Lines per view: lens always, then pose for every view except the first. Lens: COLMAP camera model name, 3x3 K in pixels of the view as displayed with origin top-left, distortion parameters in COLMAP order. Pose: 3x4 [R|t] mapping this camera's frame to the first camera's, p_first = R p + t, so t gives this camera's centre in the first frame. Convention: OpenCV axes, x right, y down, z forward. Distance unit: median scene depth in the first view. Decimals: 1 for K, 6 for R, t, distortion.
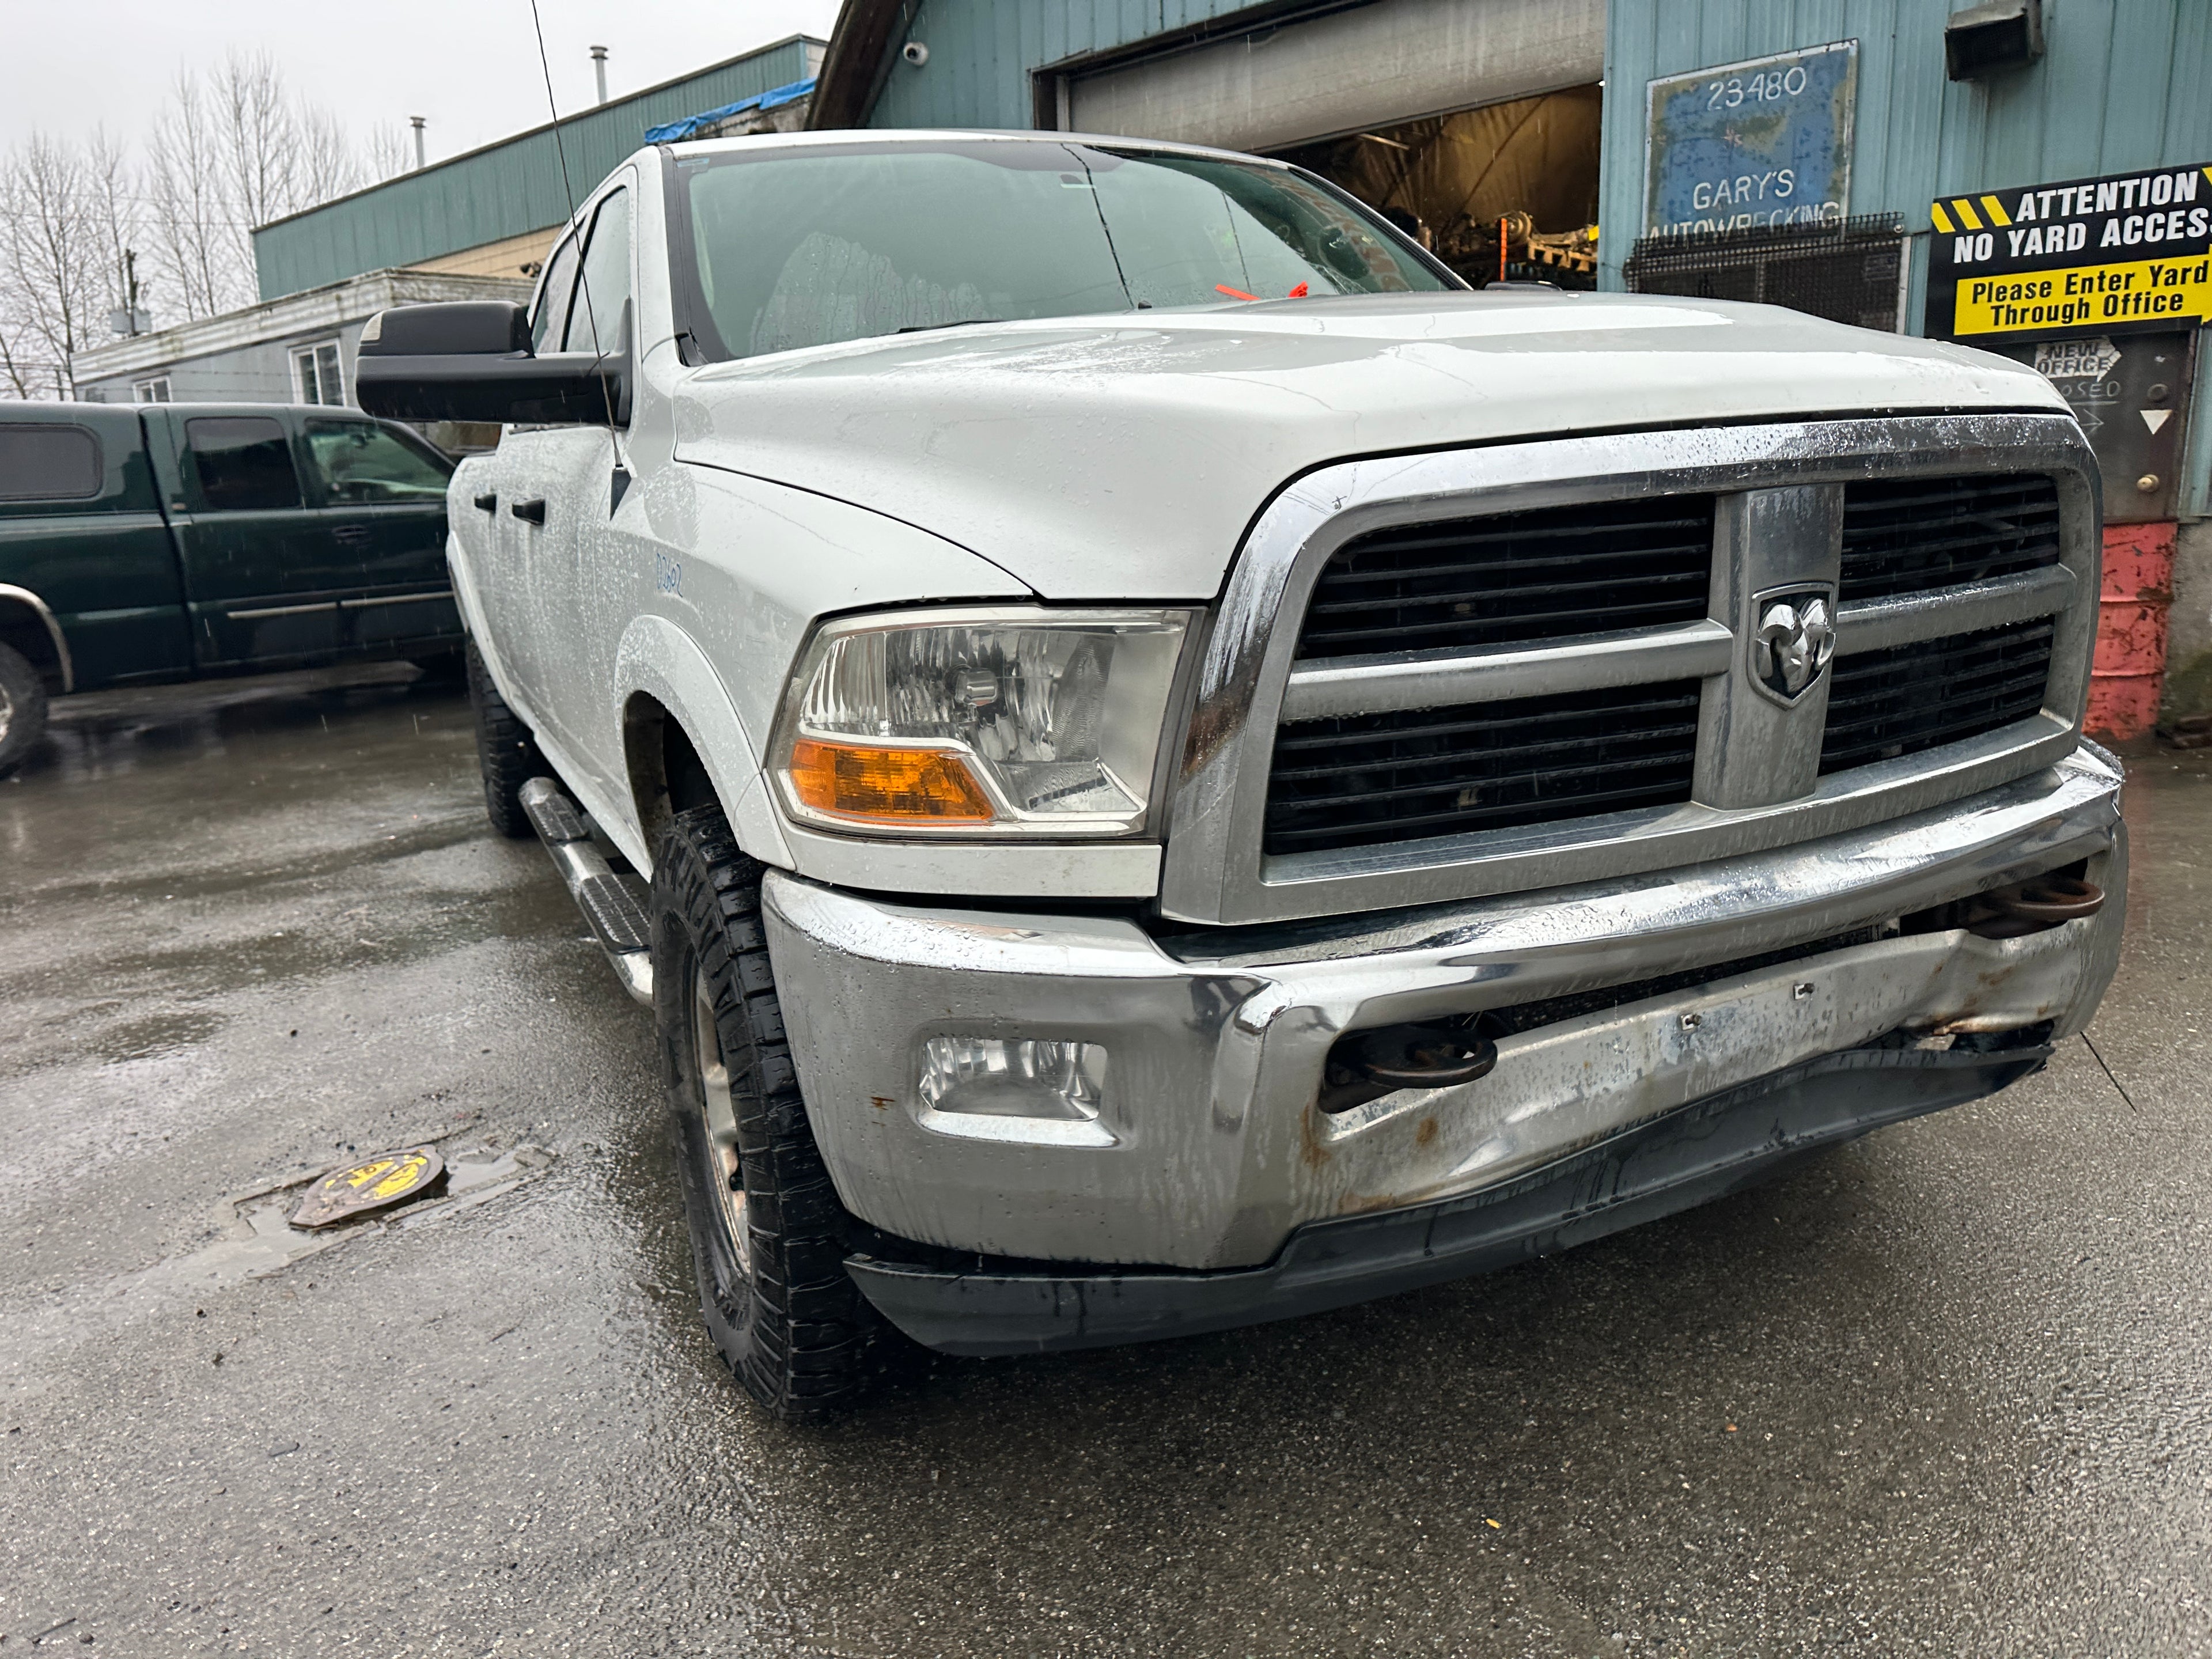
lens RADIAL K [[1549.5, 0, 1111.1], [0, 1549.5, 826.5], [0, 0, 1]] dist [0.031103, -0.036812]
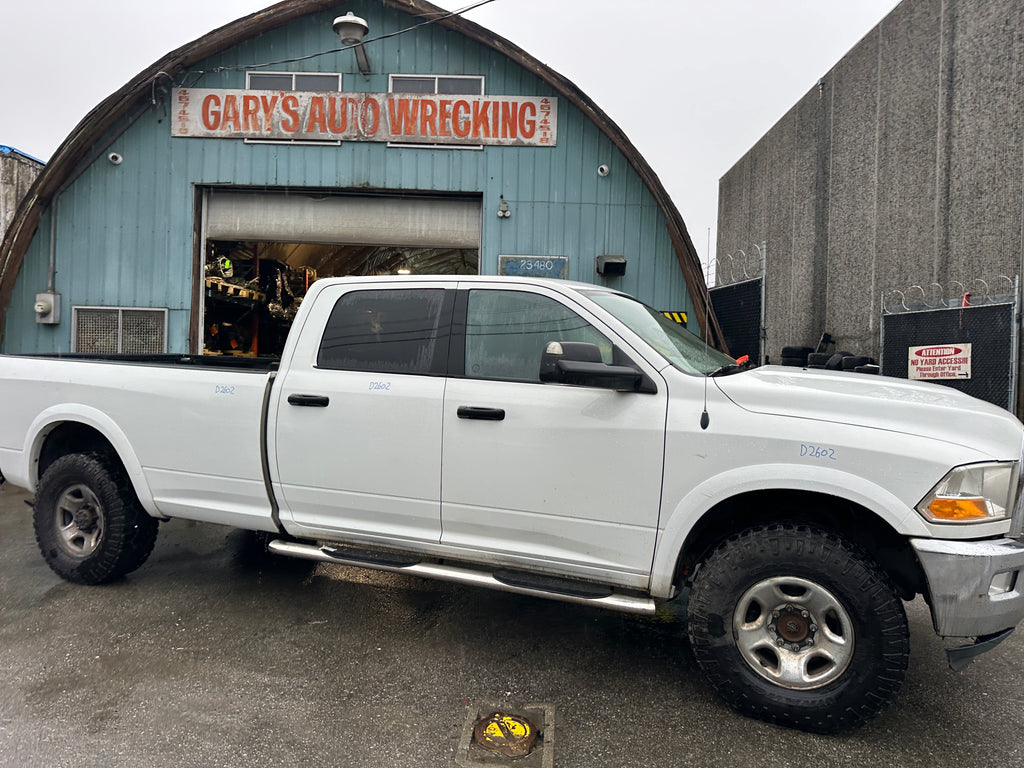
lens RADIAL K [[705.4, 0, 511.7], [0, 705.4, 386.5], [0, 0, 1]] dist [0.106228, -0.170671]
pose [[0.747871, 0.041360, 0.662555, -0.568167], [0.088966, 0.982809, -0.161774, -0.036839], [-0.657856, 0.179931, 0.731335, 0.102089]]
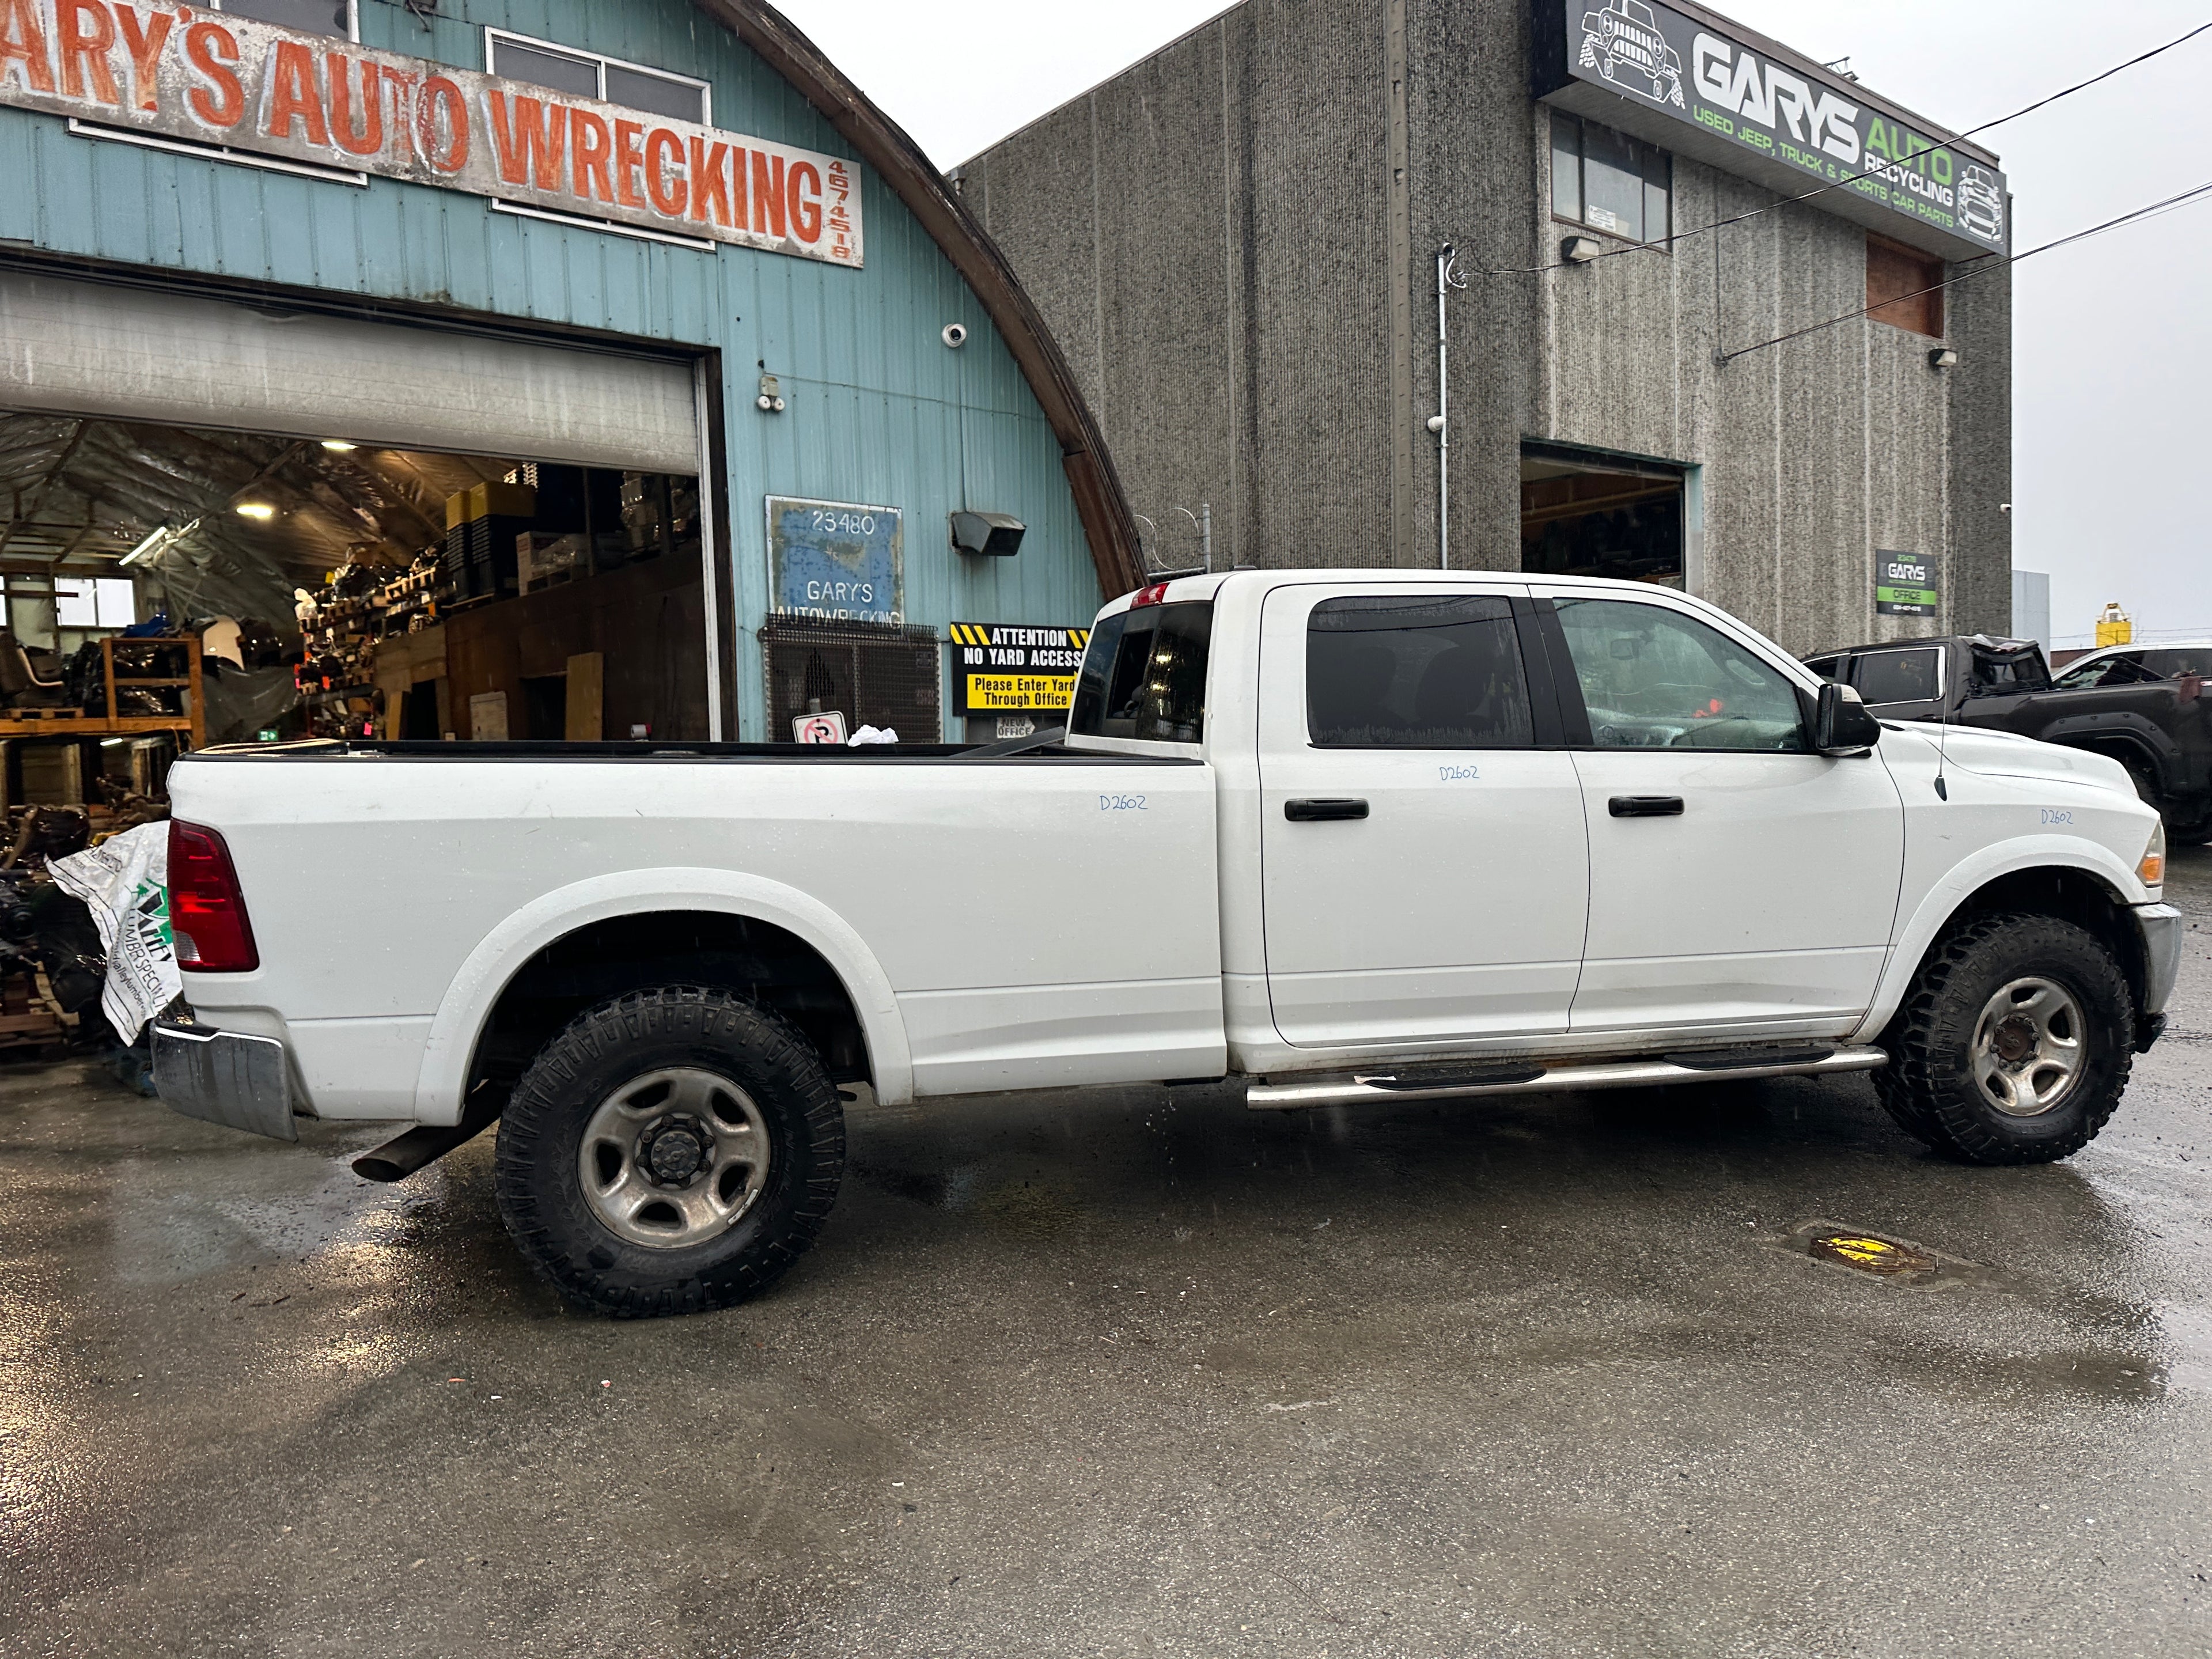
lens RADIAL K [[1543.9, 0, 1103.4], [0, 1543.9, 866.1], [0, 0, 1]] dist [0.046628, -0.061761]
pose [[0.180364, -0.040736, 0.982756, -1.015514], [0.224080, 0.974570, -0.000728, -0.142122], [-0.957735, 0.220348, 0.184906, 0.671832]]
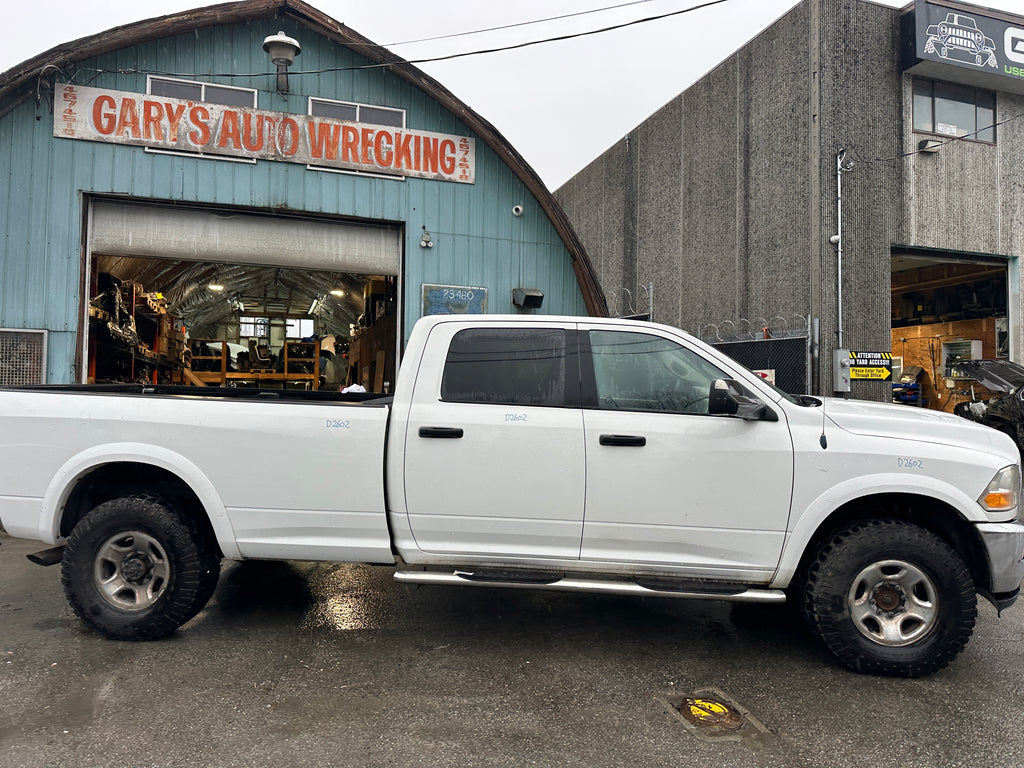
lens RADIAL K [[713.1, 0, 510.0], [0, 713.1, 390.4], [0, 0, 1]] dist [0.046408, -0.056181]
pose [[0.503974, 0.053584, 0.862055, -0.828680], [0.149227, 0.977663, -0.148011, -0.074844], [-0.850730, 0.203235, 0.484720, 0.306783]]
